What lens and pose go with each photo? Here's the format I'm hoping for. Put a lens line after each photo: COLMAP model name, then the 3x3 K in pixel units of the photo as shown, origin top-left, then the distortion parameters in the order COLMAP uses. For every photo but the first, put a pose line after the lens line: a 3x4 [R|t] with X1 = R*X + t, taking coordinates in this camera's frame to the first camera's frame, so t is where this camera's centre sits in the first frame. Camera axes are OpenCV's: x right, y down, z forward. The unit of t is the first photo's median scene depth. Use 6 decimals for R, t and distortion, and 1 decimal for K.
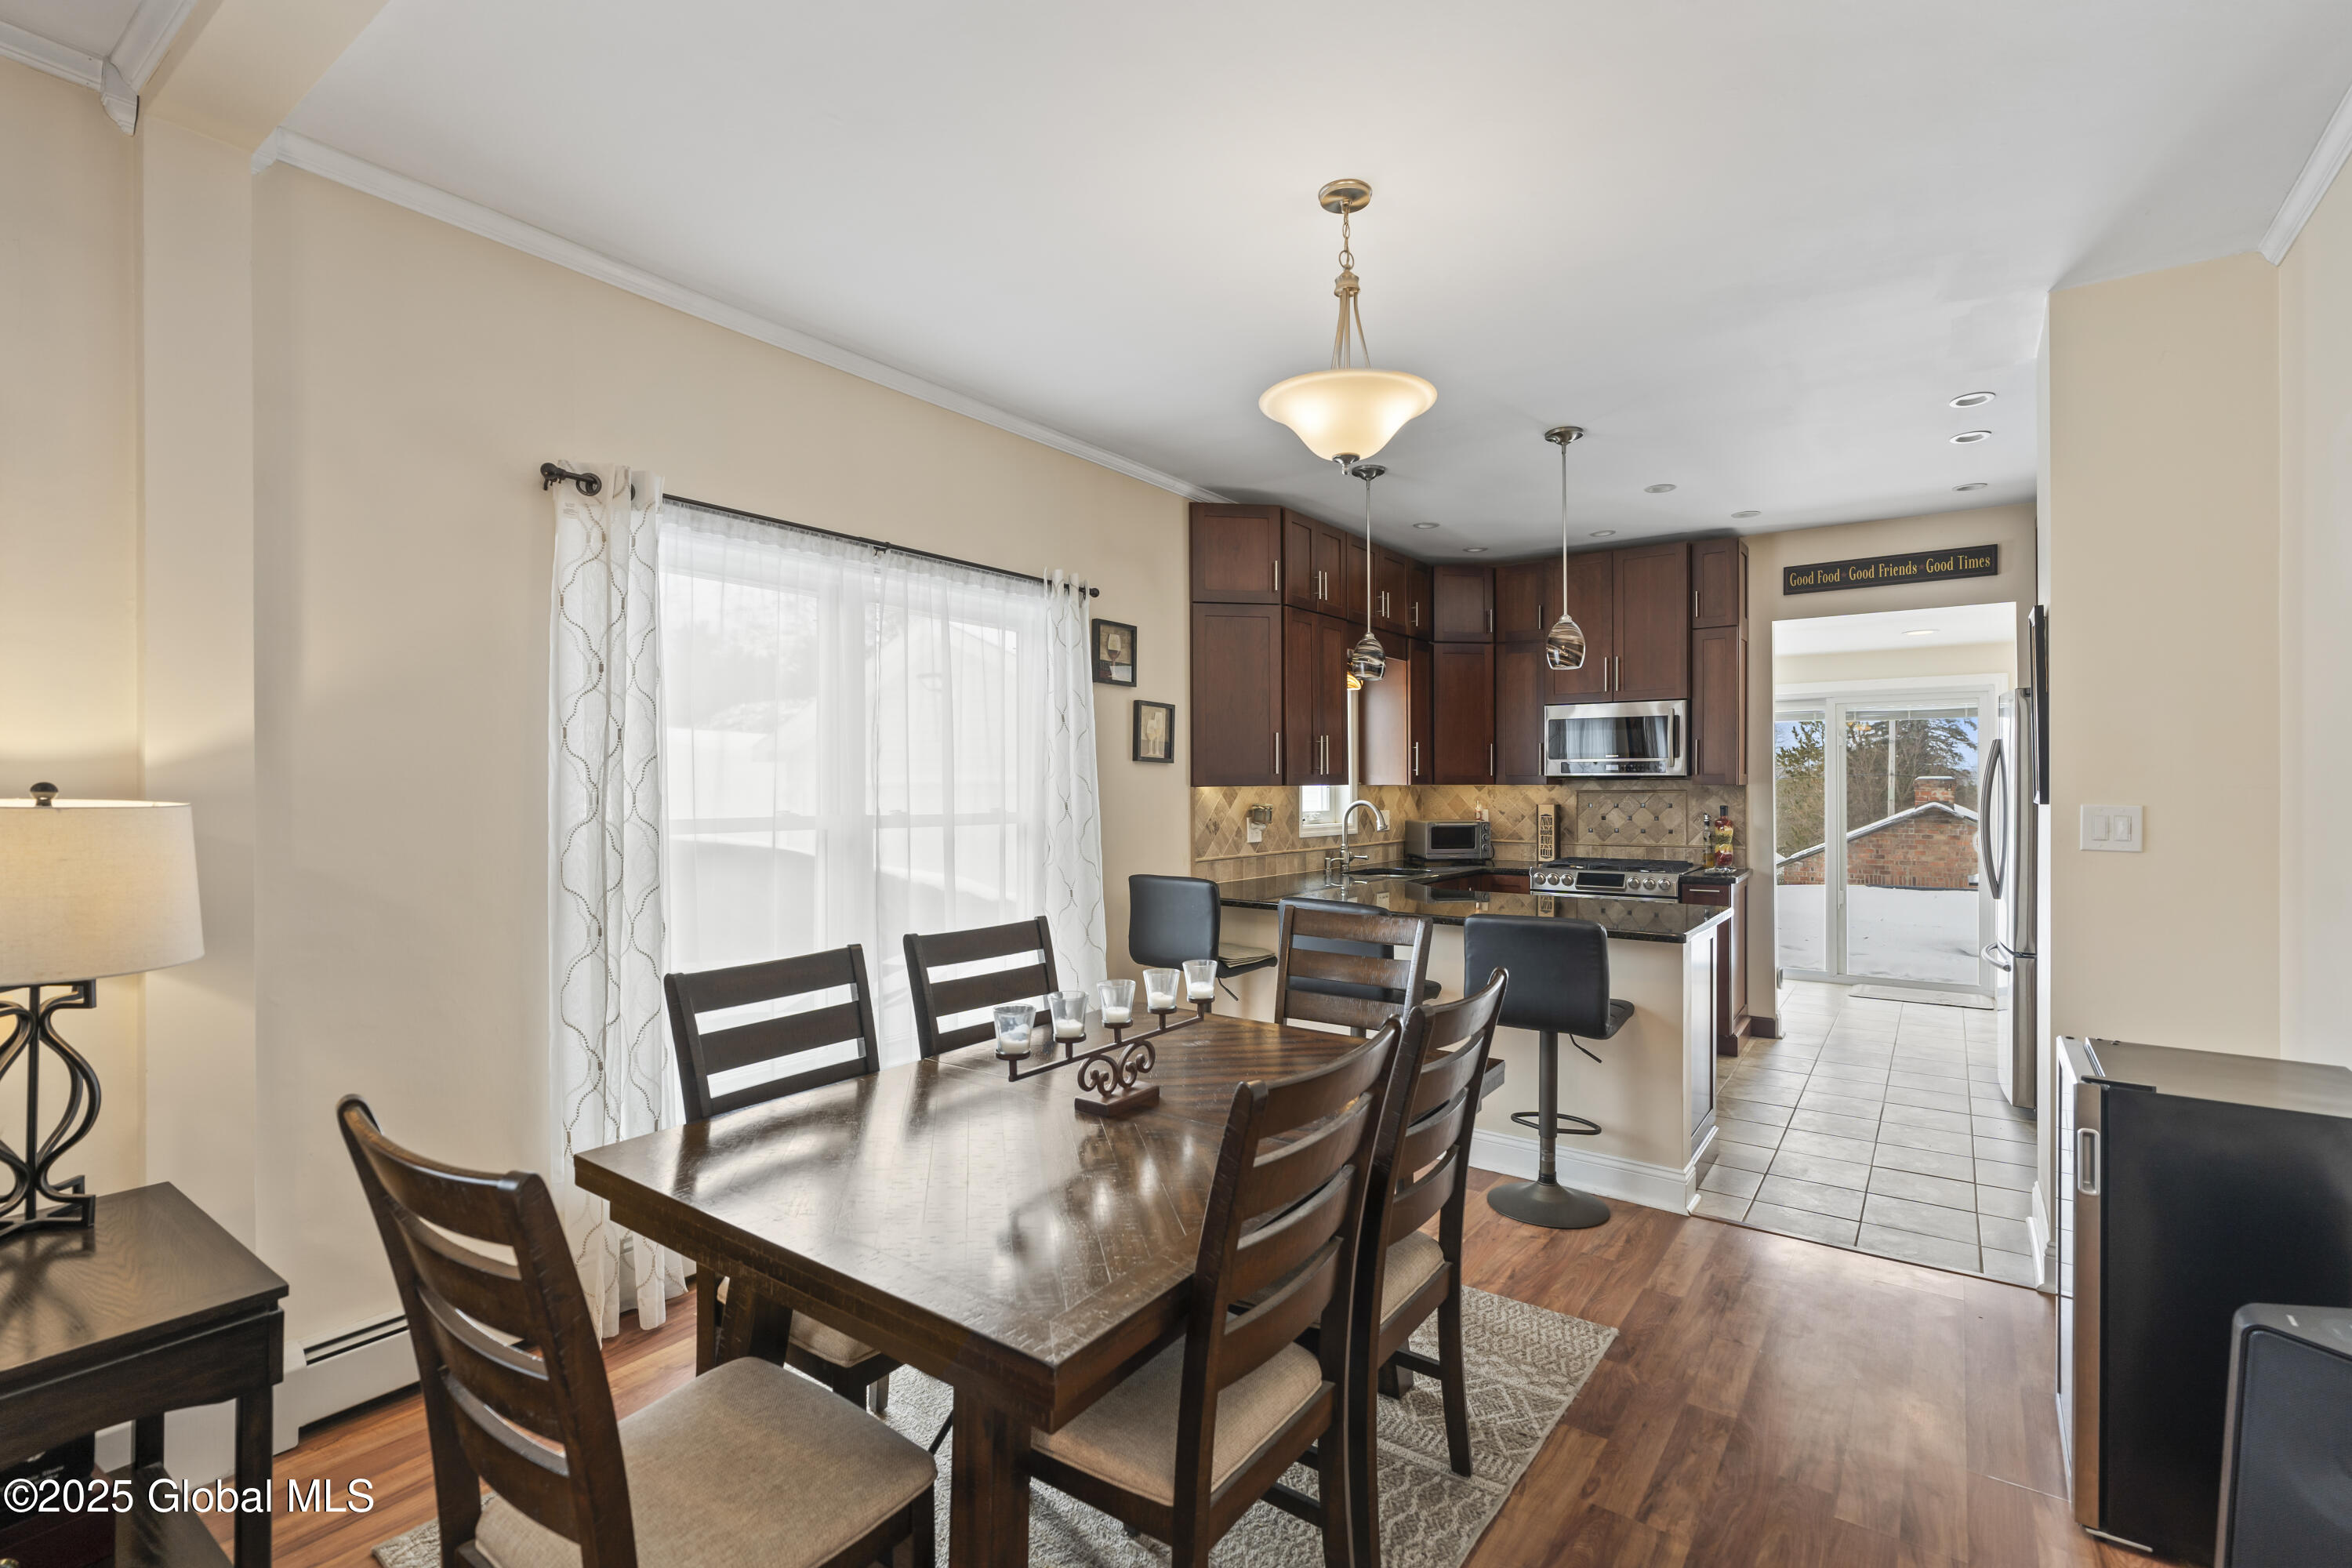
lens RADIAL K [[1072.8, 0, 1174.9], [0, 1072.8, 788.1], [0, 0, 1]] dist [-0.001664, -0.000223]
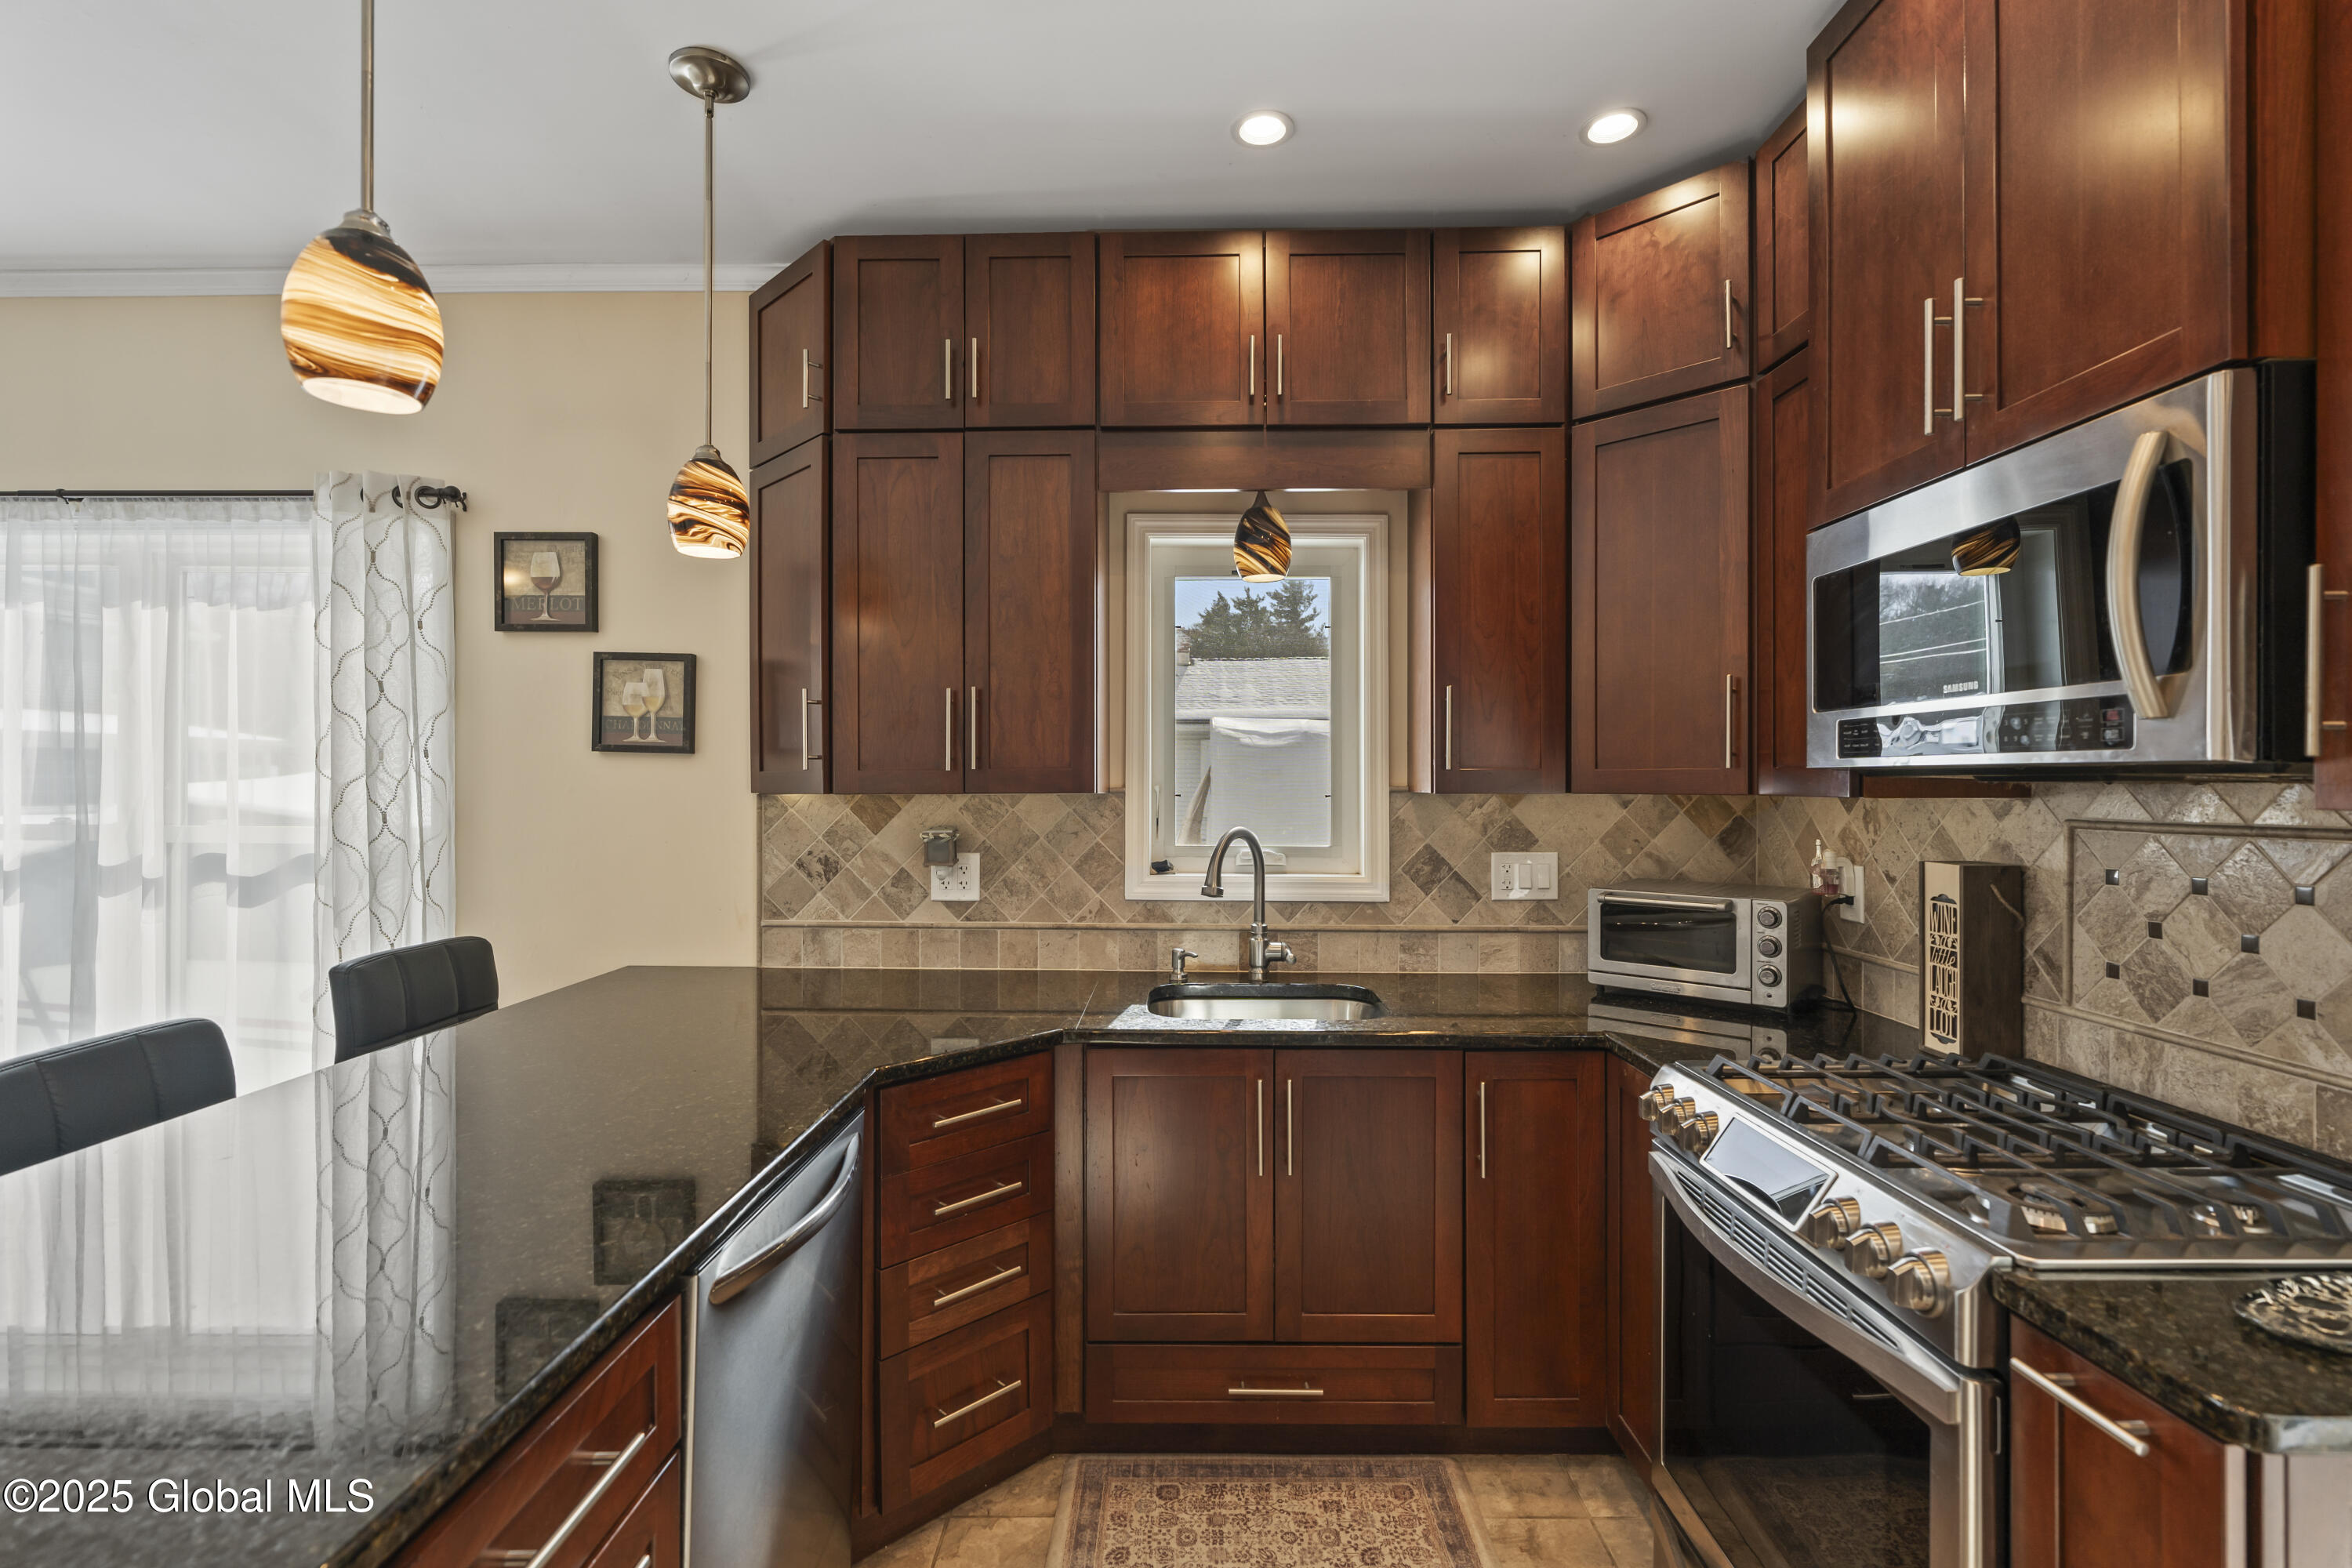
lens RADIAL K [[1072.8, 0, 1174.9], [0, 1072.8, 788.1], [0, 0, 1]] dist [-0.001664, -0.000223]
pose [[0.576182, 0.007599, -0.817286, 0.508456], [-0.003972, 0.999971, 0.006498, -0.007341], [0.817312, -0.000498, 0.576196, 0.710163]]
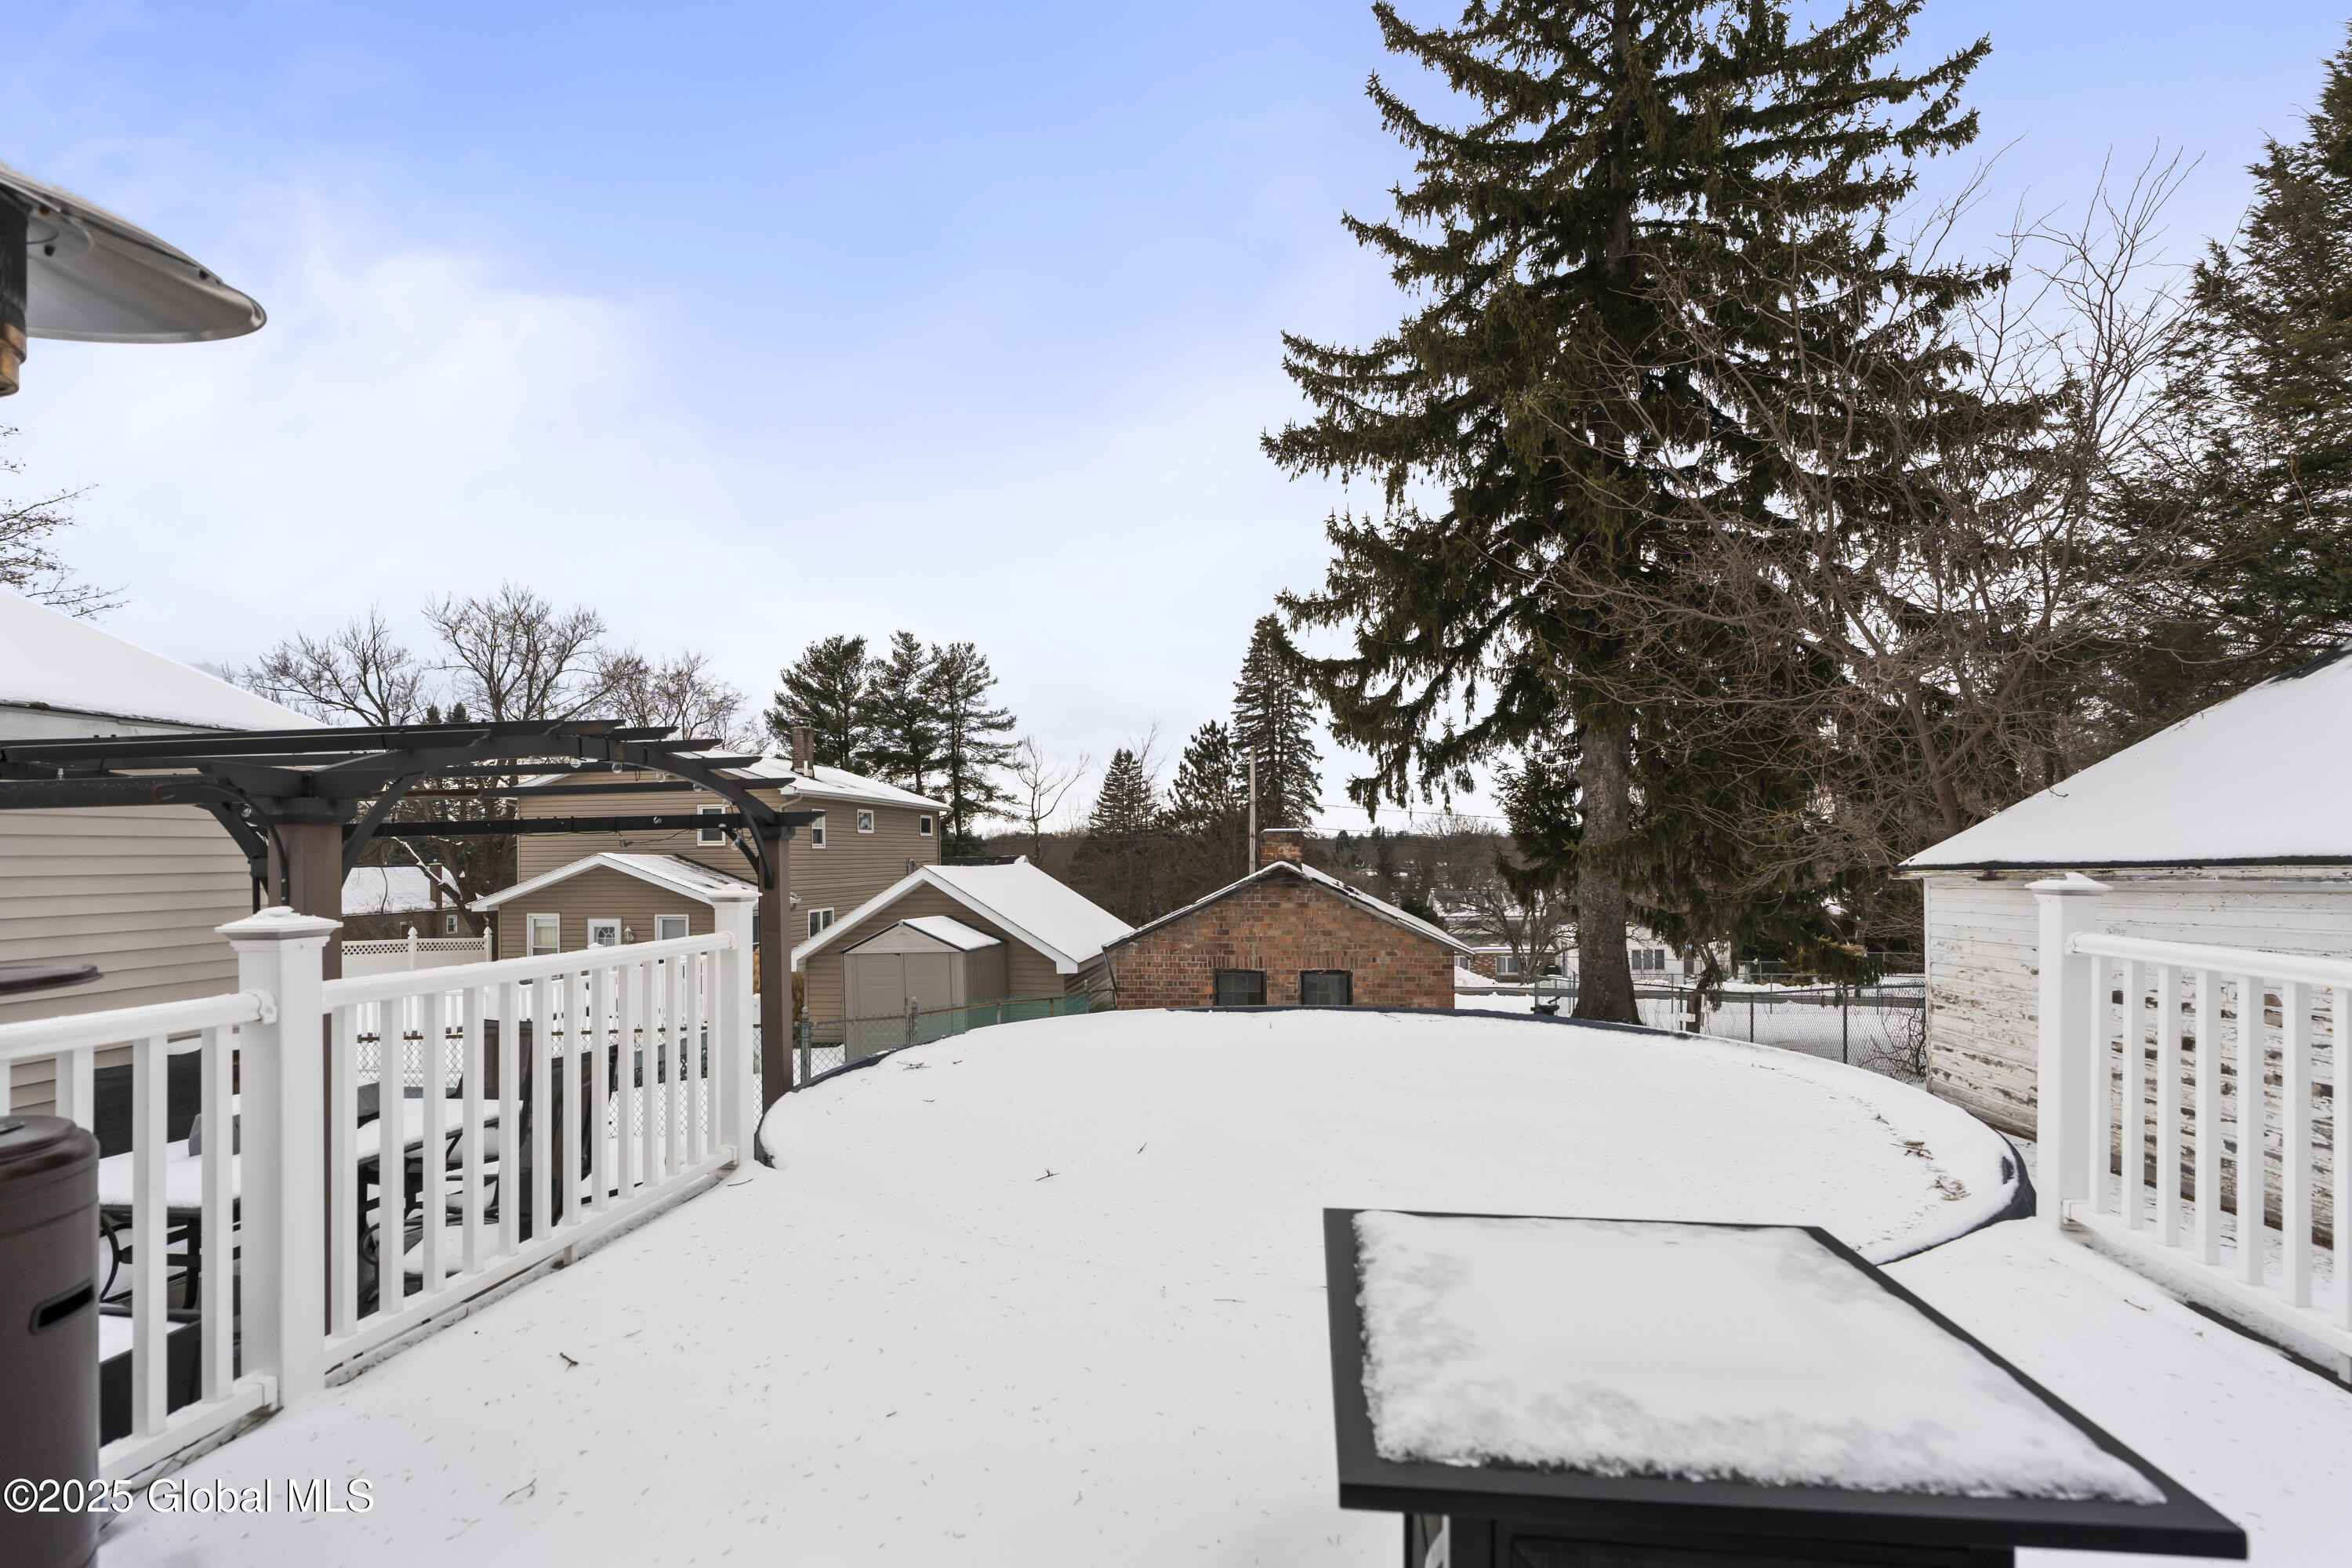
lens RADIAL K [[1072.8, 0, 1174.9], [0, 1072.8, 788.1], [0, 0, 1]] dist [-0.001664, -0.000223]
pose [[0.874314, 0.029132, 0.484485, 0.931234], [0.000705, 0.998120, -0.061290, 0.028219], [-0.485360, 0.053928, 0.872650, 1.257929]]
